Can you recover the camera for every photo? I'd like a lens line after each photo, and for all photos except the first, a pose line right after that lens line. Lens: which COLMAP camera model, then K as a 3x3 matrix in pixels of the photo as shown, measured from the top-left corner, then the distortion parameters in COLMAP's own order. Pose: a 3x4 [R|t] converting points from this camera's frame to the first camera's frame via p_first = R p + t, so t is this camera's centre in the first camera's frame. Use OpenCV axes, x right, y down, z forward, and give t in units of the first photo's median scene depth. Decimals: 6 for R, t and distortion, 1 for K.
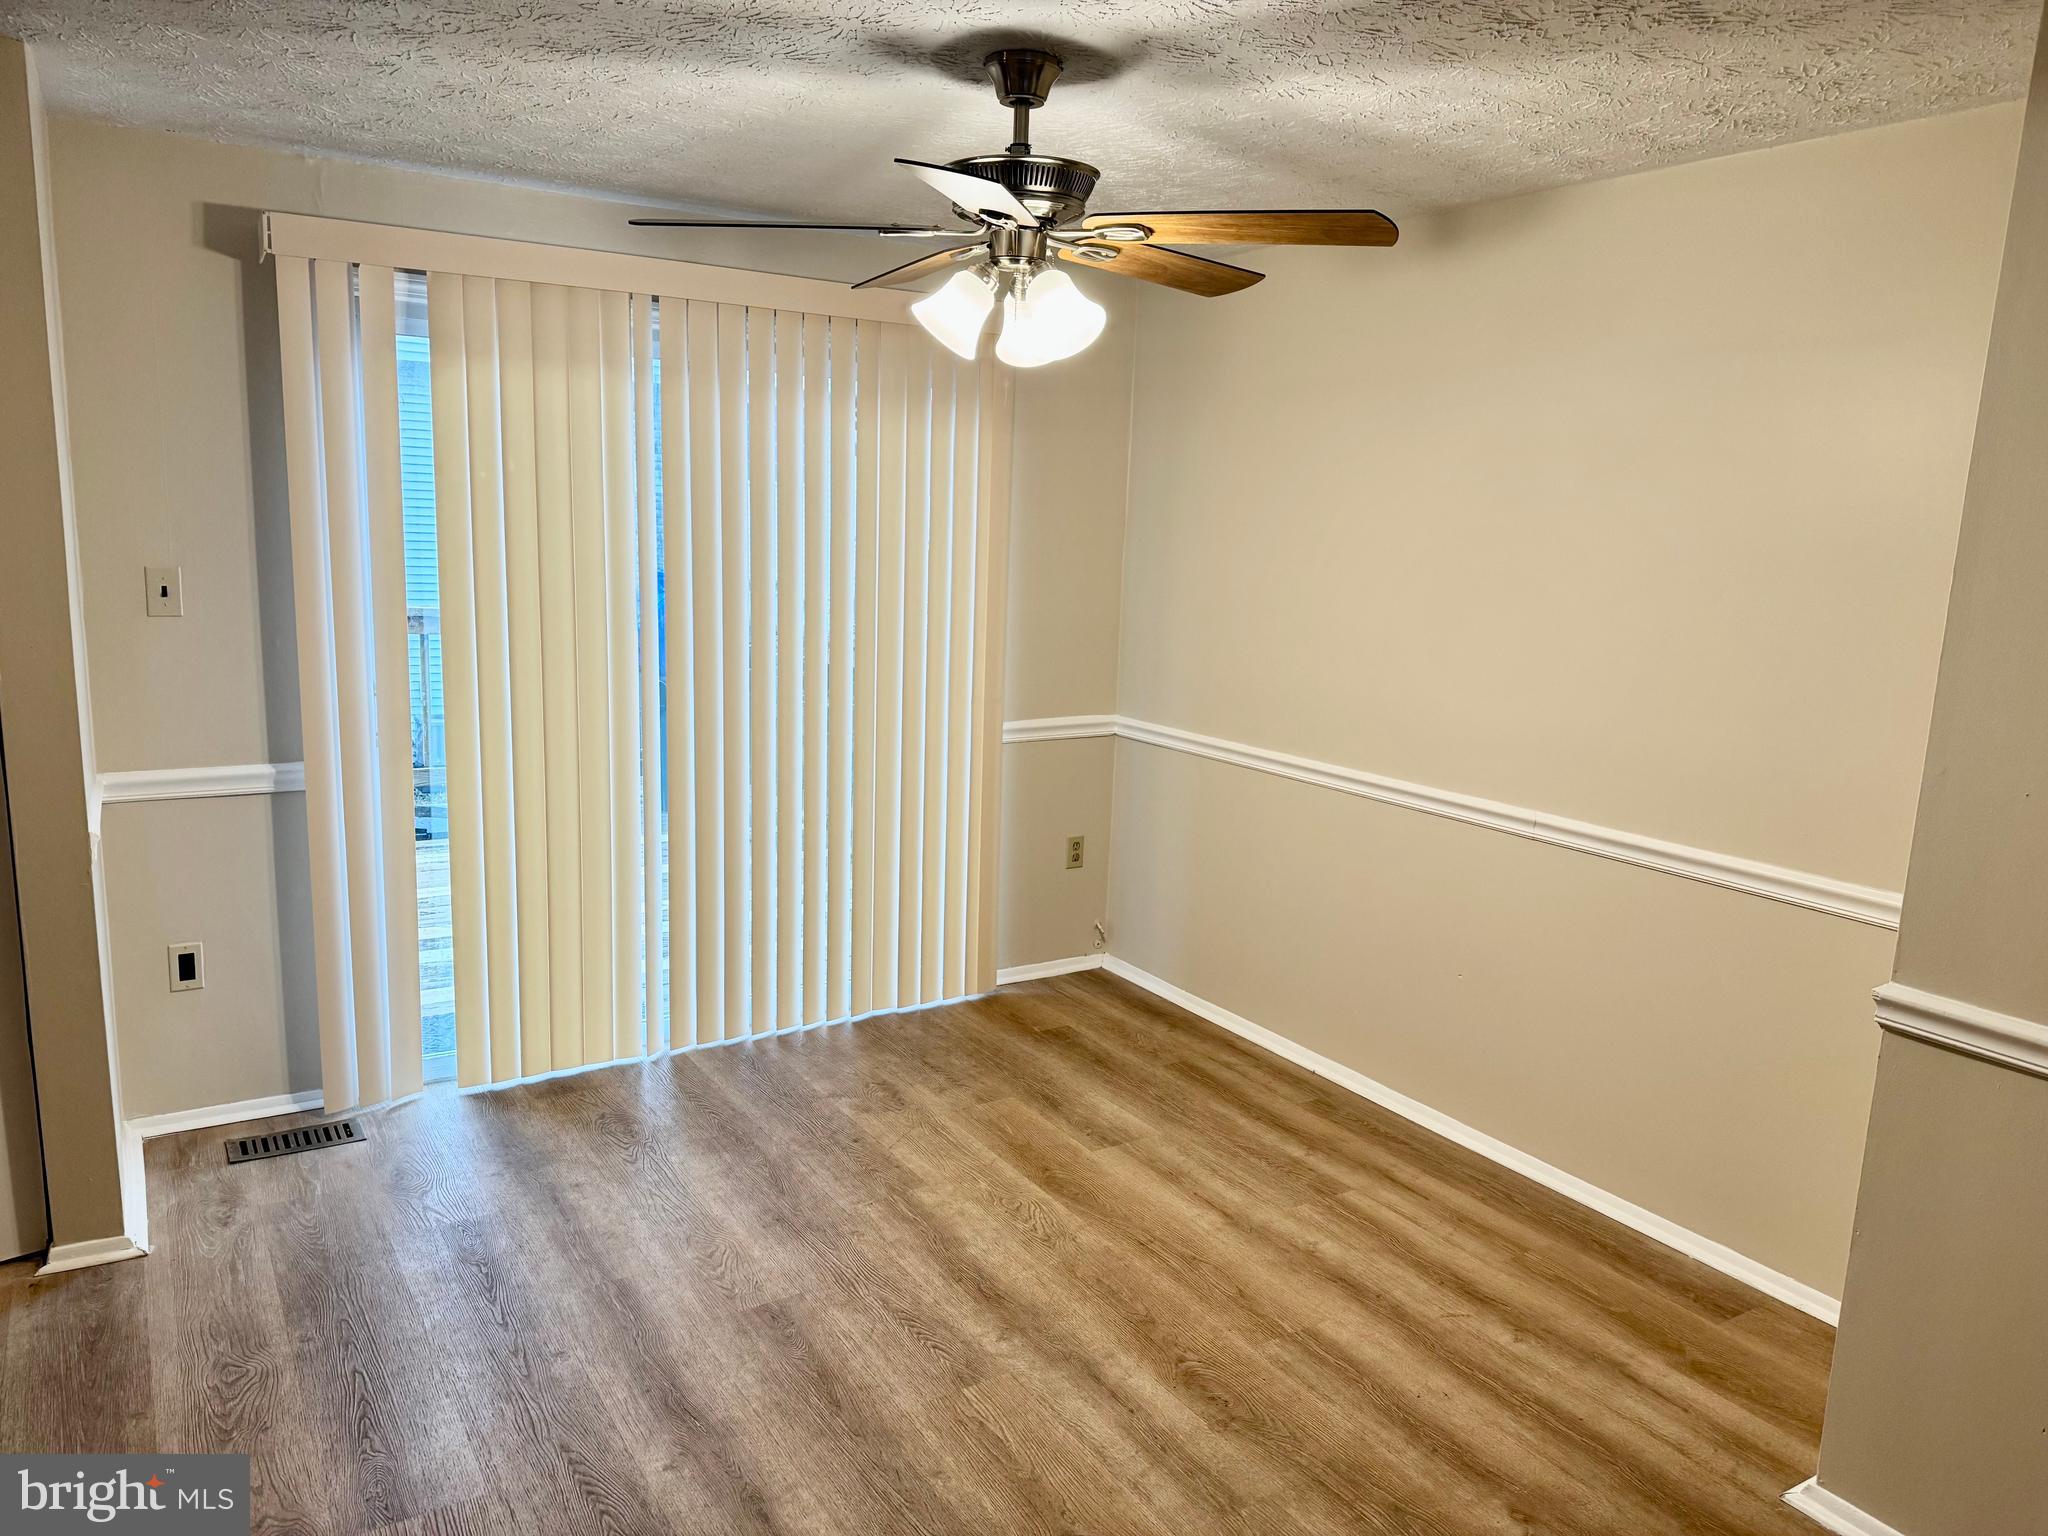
lens RADIAL K [[1464.2, 0, 1024.0], [0, 1464.2, 768.0], [0, 0, 1]] dist [0.121859, -0.197831]
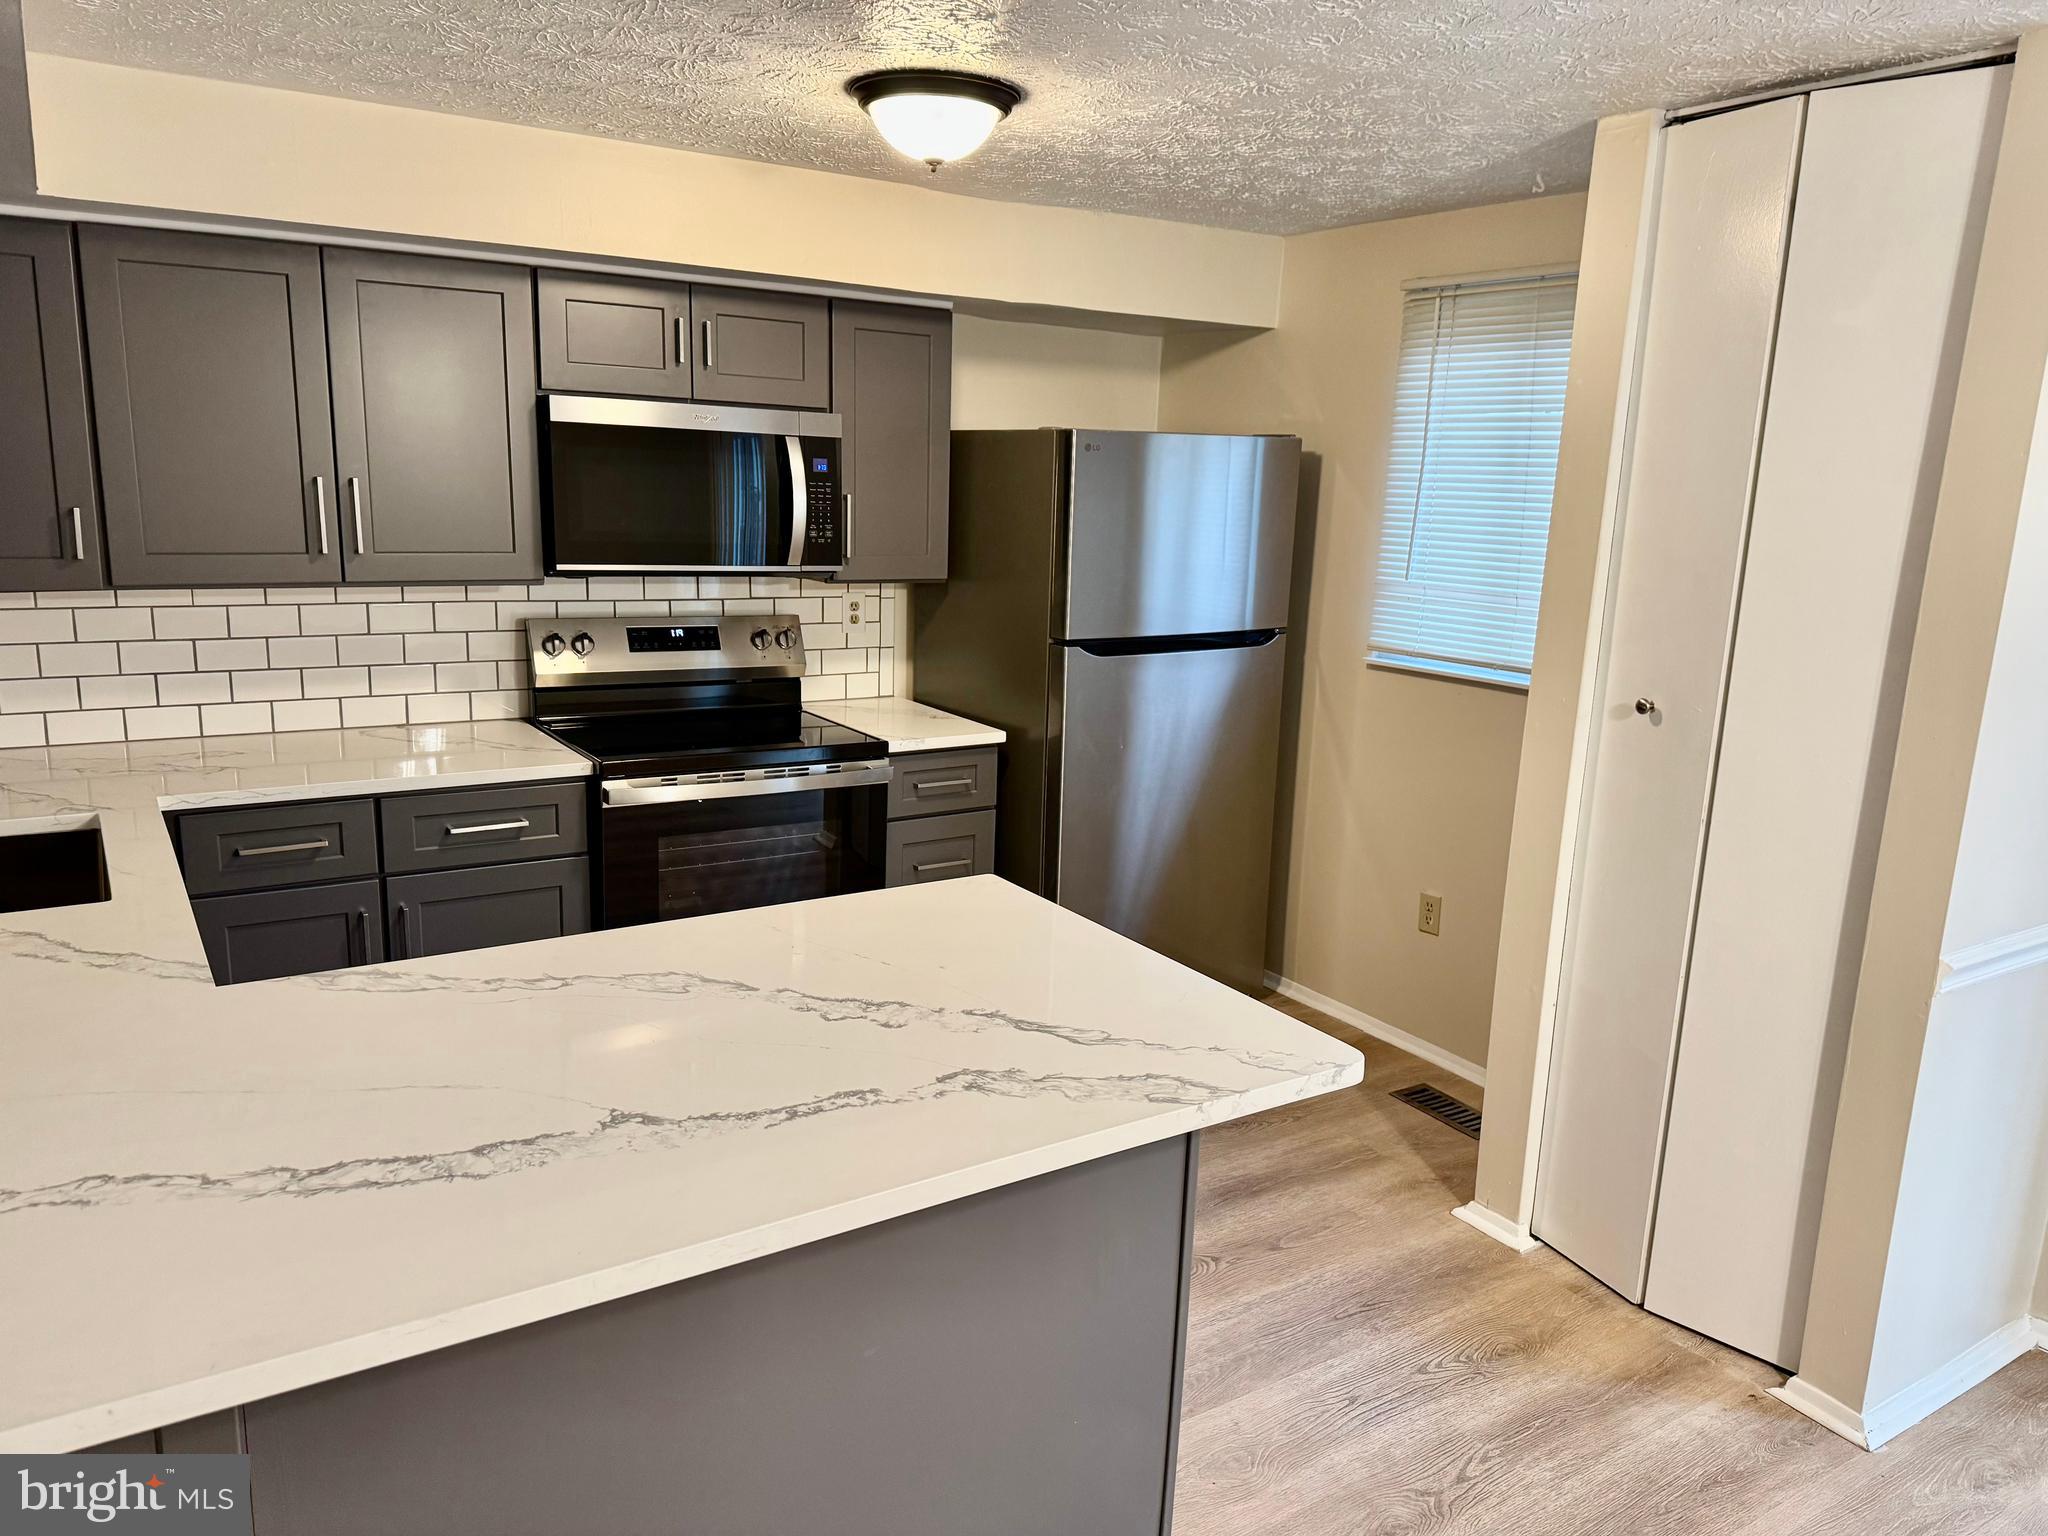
lens RADIAL K [[1442.0, 0, 1024.0], [0, 1442.0, 768.0], [0, 0, 1]] dist [0.117432, -0.130049]
pose [[0.018225, 0.171951, -0.984937, 0.167175], [-0.210985, 0.963579, 0.164318, -0.086084], [0.977319, 0.204812, 0.053841, 0.381086]]
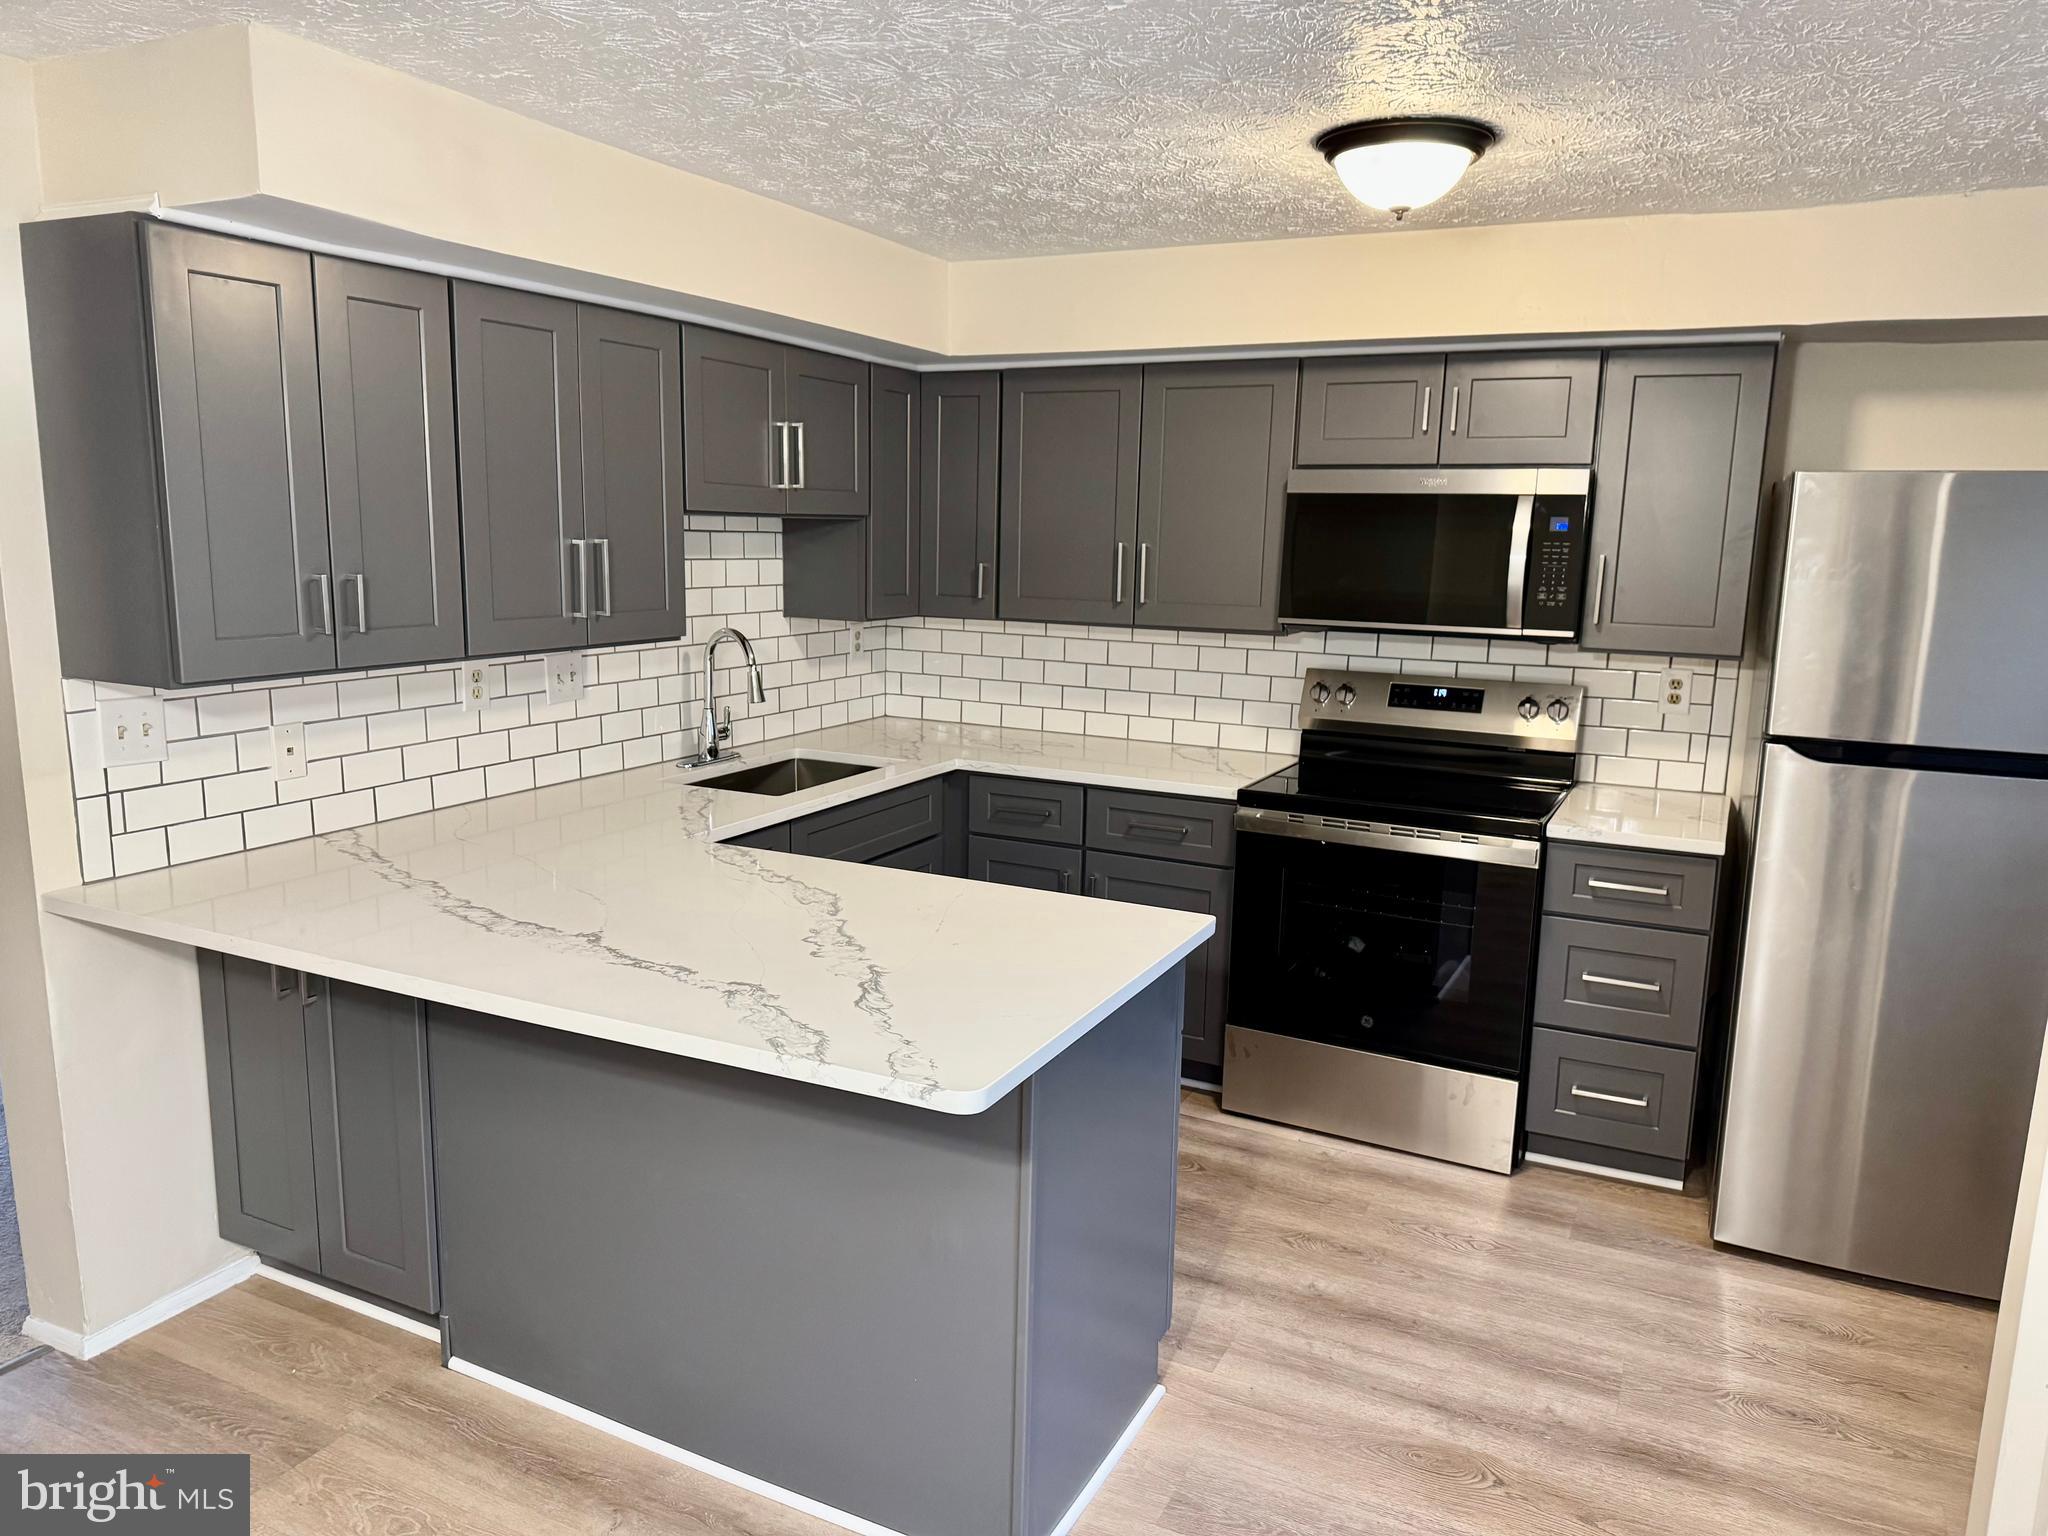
lens RADIAL K [[1442.0, 0, 1024.0], [0, 1442.0, 768.0], [0, 0, 1]] dist [0.117432, -0.130049]
pose [[-0.852806, 0.038966, -0.520771, -0.125579], [-0.139932, 0.943697, 0.299760, -0.202748], [0.503131, 0.328510, -0.799338, 1.014317]]
